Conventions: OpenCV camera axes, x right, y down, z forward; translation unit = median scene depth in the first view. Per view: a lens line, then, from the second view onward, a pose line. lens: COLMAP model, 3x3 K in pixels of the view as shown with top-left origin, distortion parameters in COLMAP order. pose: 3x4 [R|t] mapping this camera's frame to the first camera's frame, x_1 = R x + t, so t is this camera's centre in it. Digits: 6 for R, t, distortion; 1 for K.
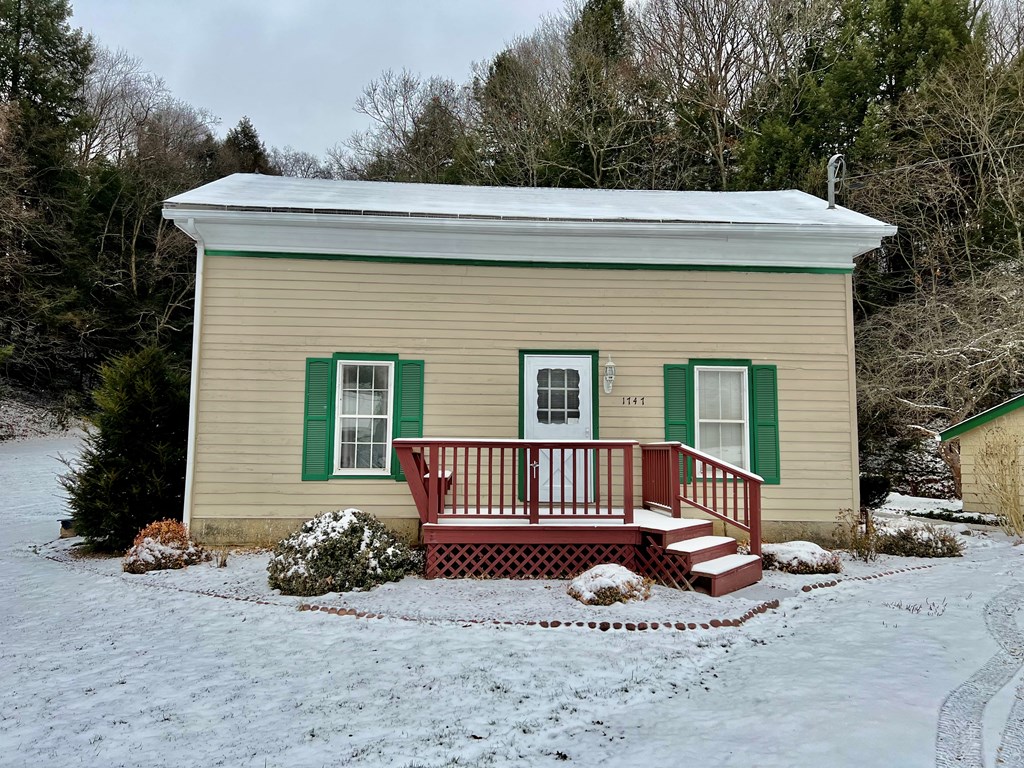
lens RADIAL K [[757.6, 0, 510.0], [0, 757.6, 389.1], [0, 0, 1]] dist [0.044944, -0.045241]
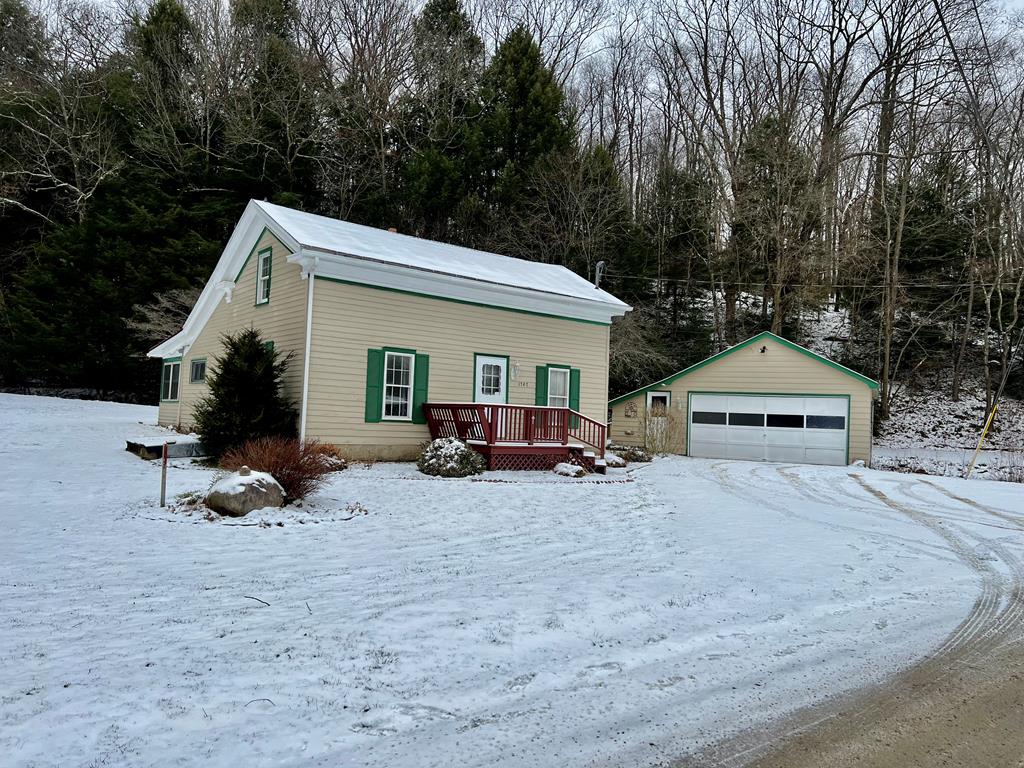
lens RADIAL K [[757.6, 0, 512.5], [0, 757.6, 390.8], [0, 0, 1]] dist [0.044944, -0.045241]
pose [[0.819037, 0.045764, 0.571913, -0.946959], [-0.084040, 0.995631, 0.040685, -0.042865], [-0.567553, -0.081386, 0.819305, -0.535683]]
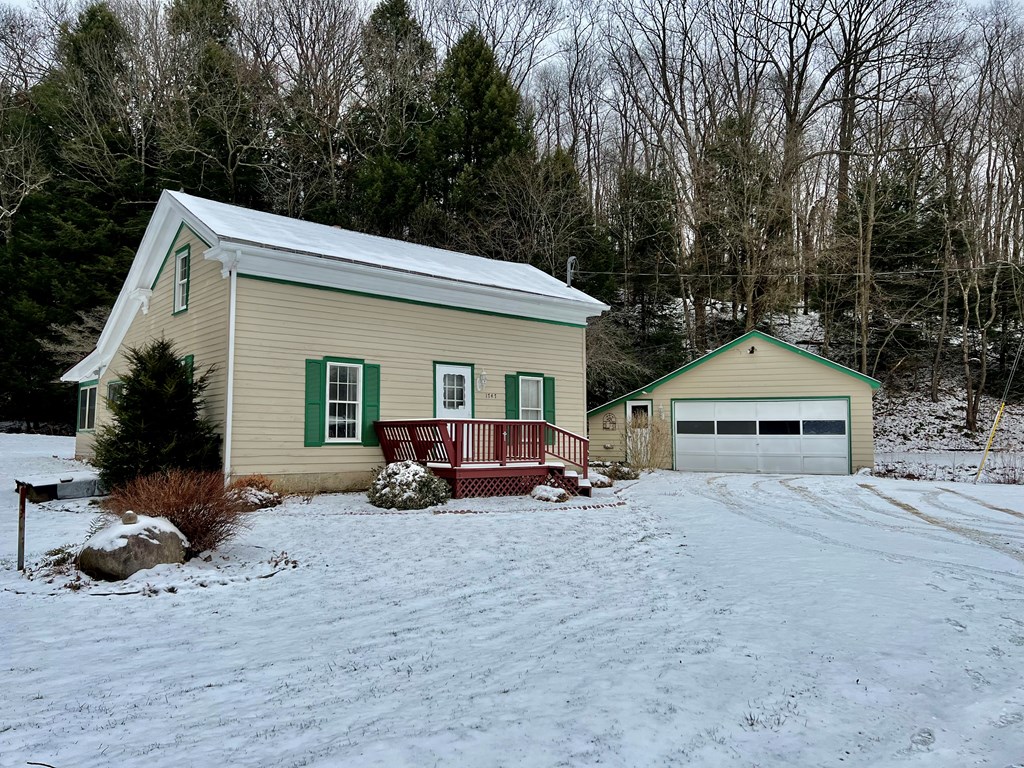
lens RADIAL K [[757.6, 0, 507.9], [0, 757.6, 387.7], [0, 0, 1]] dist [0.044944, -0.045241]
pose [[0.796193, 0.033475, 0.604116, -0.810134], [-0.050148, 0.998684, 0.010753, -0.021819], [-0.602961, -0.038857, 0.796824, -0.333561]]
